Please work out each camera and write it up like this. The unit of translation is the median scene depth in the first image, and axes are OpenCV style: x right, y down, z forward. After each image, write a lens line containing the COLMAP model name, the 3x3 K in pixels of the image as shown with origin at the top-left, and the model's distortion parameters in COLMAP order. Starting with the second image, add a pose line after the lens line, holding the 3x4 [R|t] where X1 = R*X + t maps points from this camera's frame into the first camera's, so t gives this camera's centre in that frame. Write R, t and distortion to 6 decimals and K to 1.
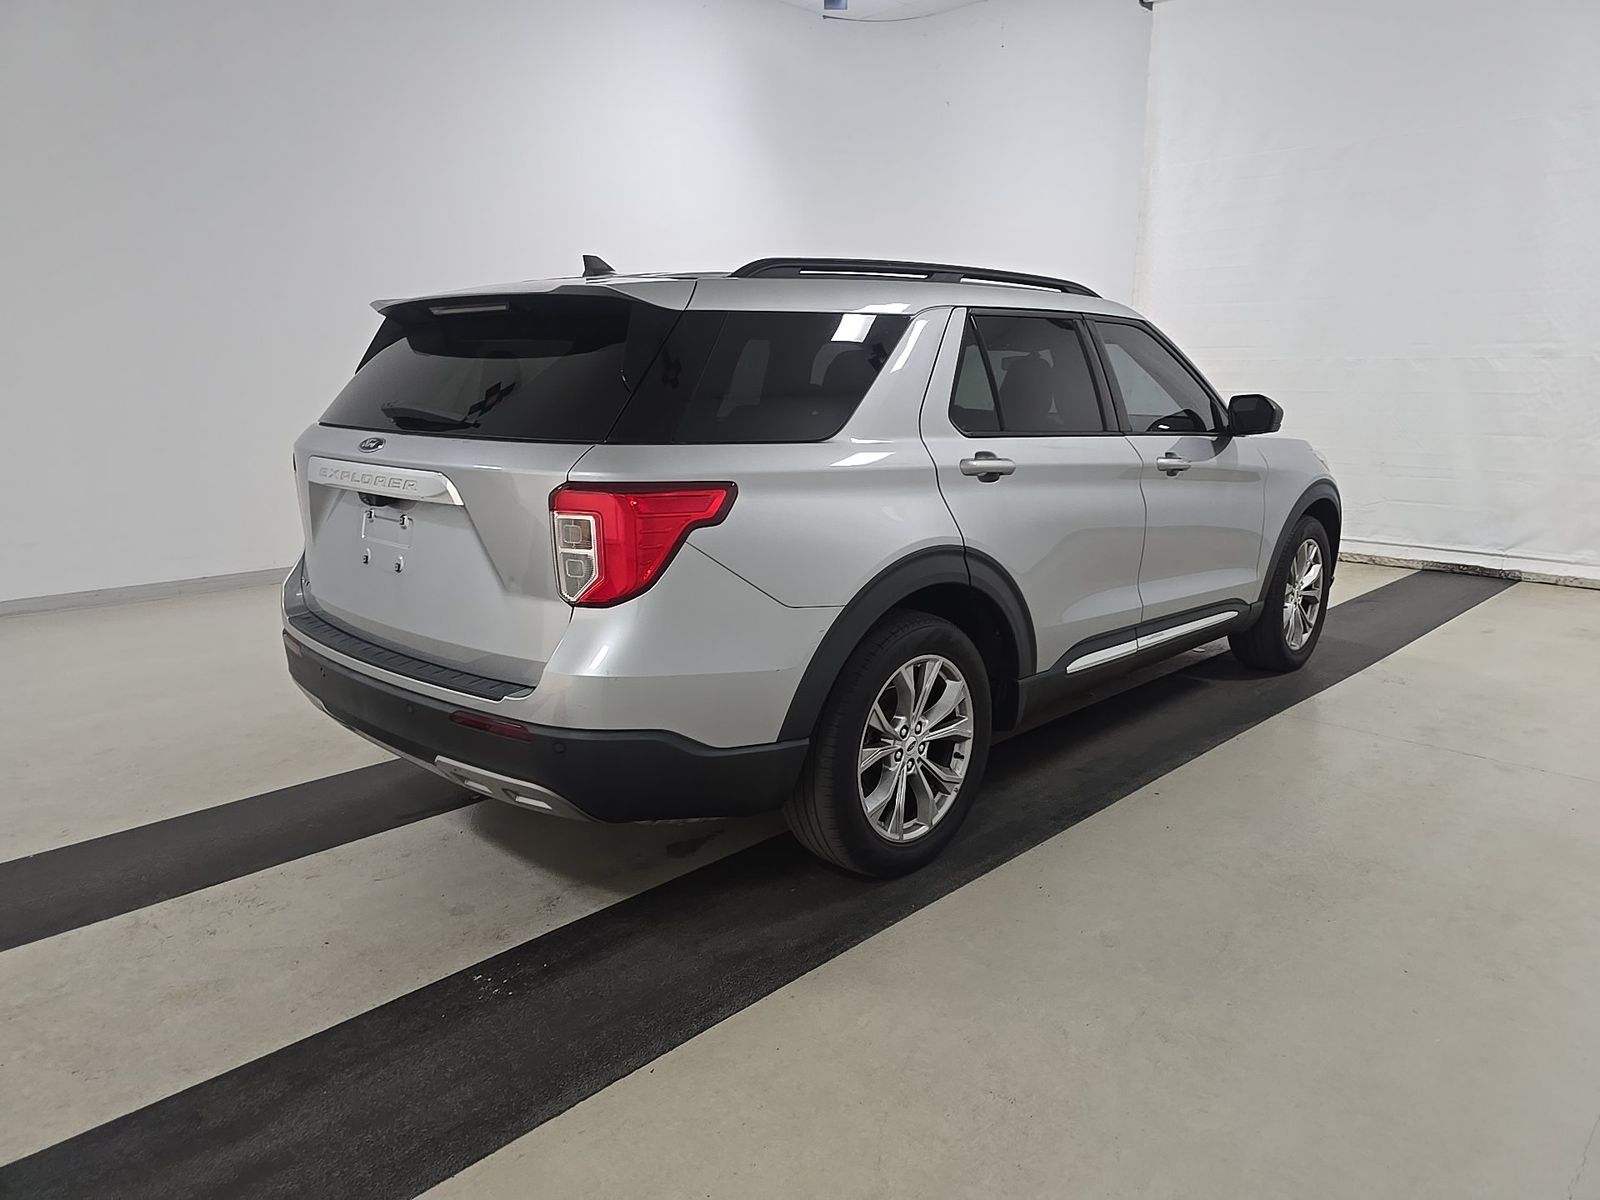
lens RADIAL K [[1087.8, 0, 810.4], [0, 1087.8, 604.0], [0, 0, 1]] dist [0.057922, -0.042177]
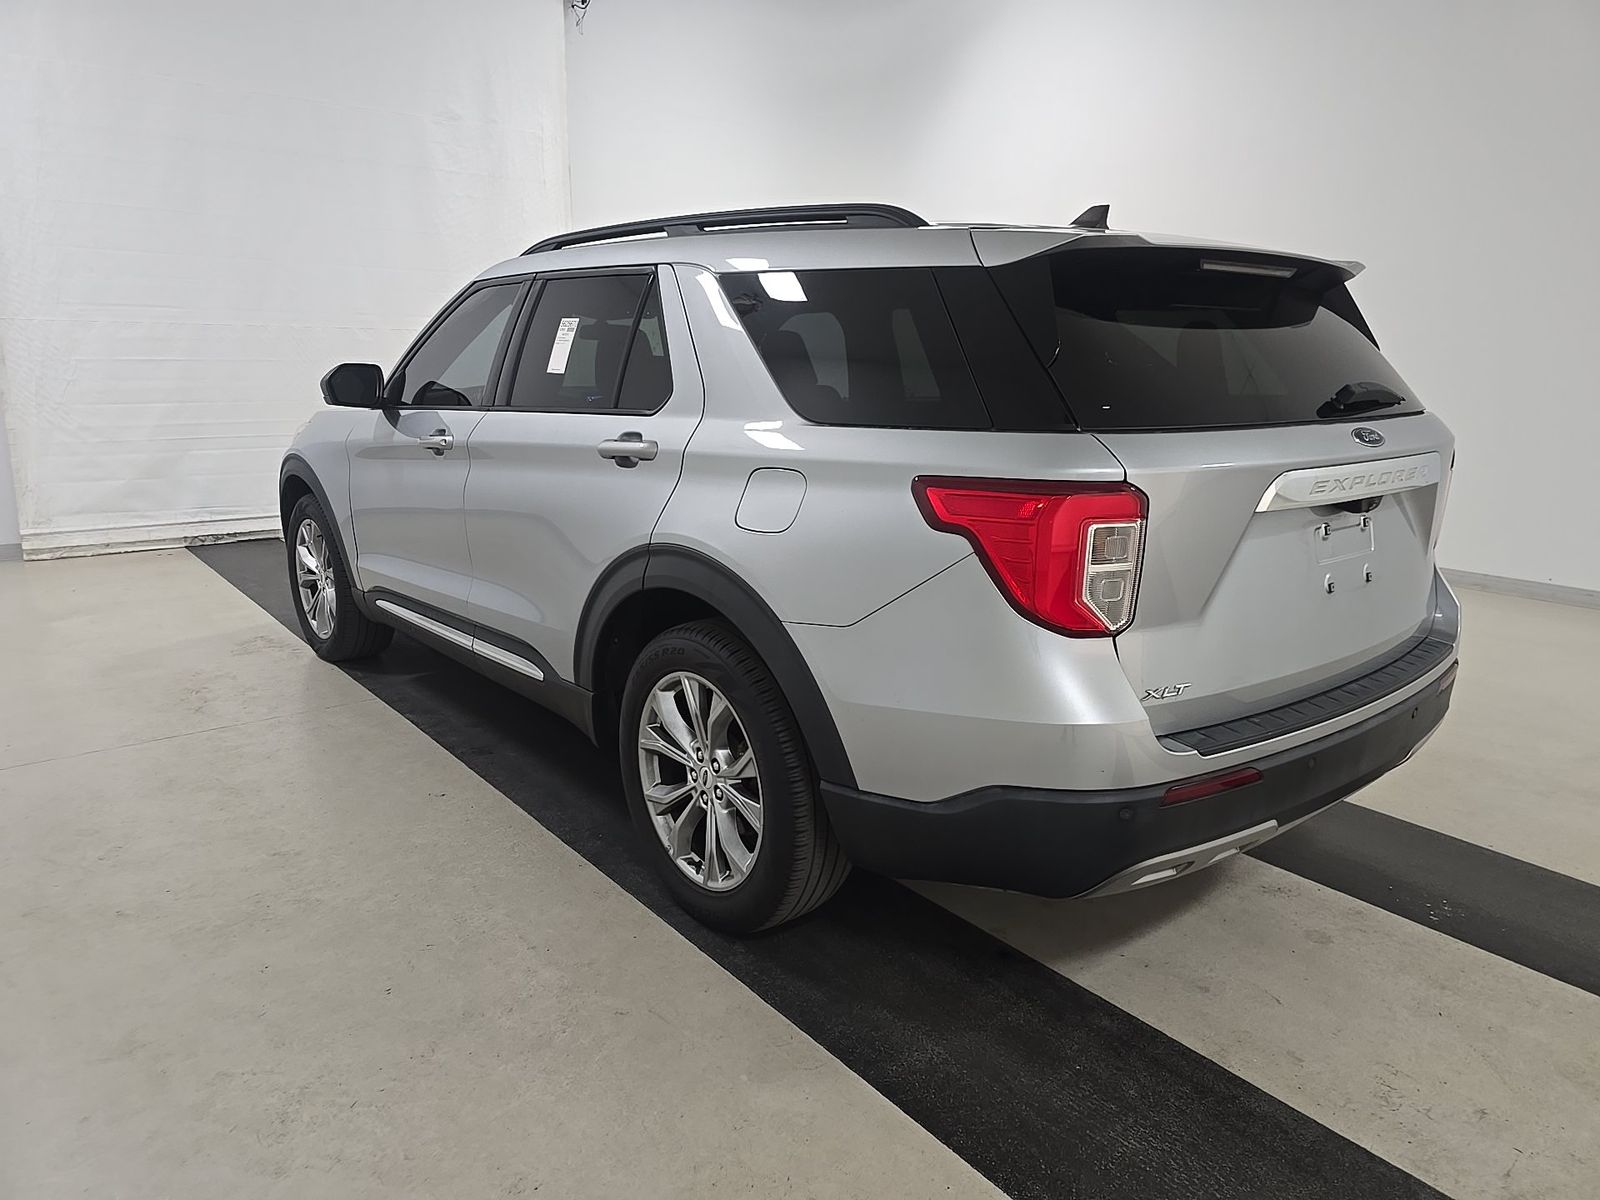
lens RADIAL K [[1087.8, 0, 810.4], [0, 1087.8, 604.0], [0, 0, 1]] dist [0.057922, -0.042177]
pose [[0.112636, -0.228556, 0.966993, -1.105214], [0.199183, 0.958626, 0.203377, -0.240540], [-0.973468, 0.169701, 0.153500, 1.138029]]
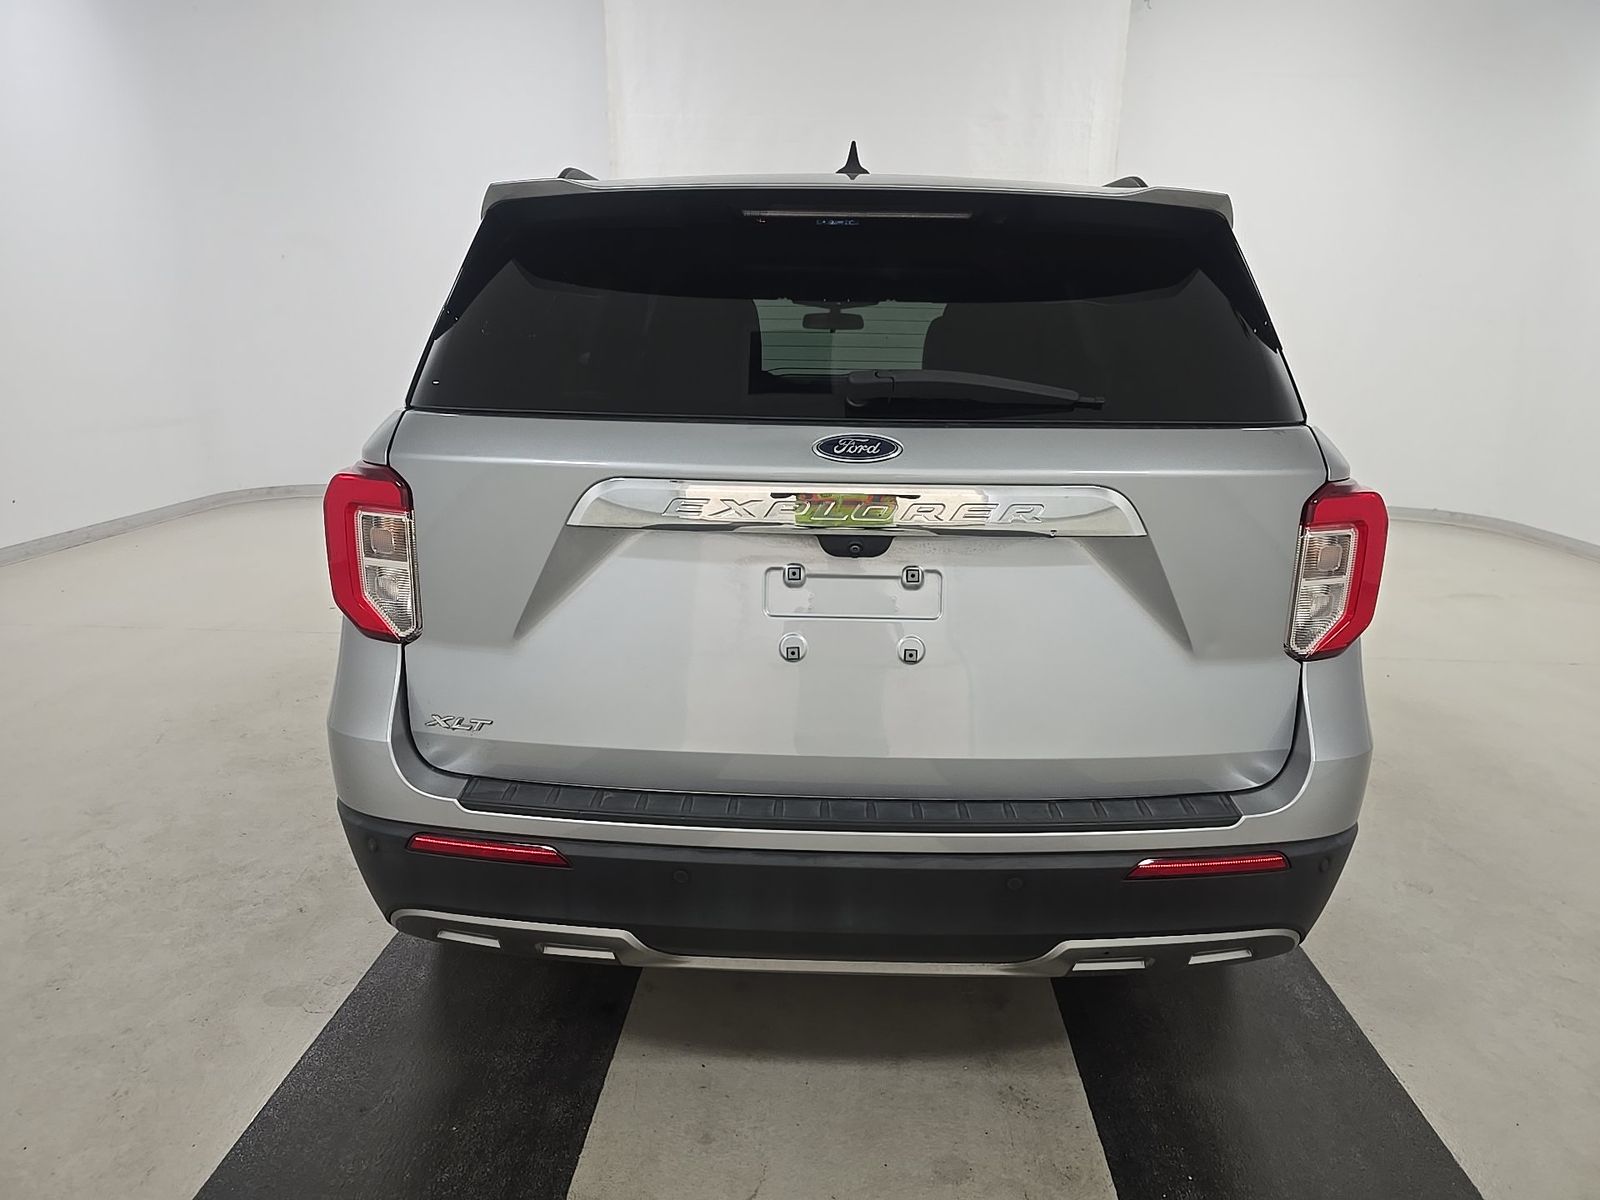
lens RADIAL K [[1087.8, 0, 810.4], [0, 1087.8, 604.0], [0, 0, 1]] dist [0.057922, -0.042177]
pose [[0.739917, -0.149291, 0.655923, -0.693077], [0.126761, 0.988538, 0.082002, -0.100551], [-0.660647, 0.022471, 0.750360, 0.524638]]
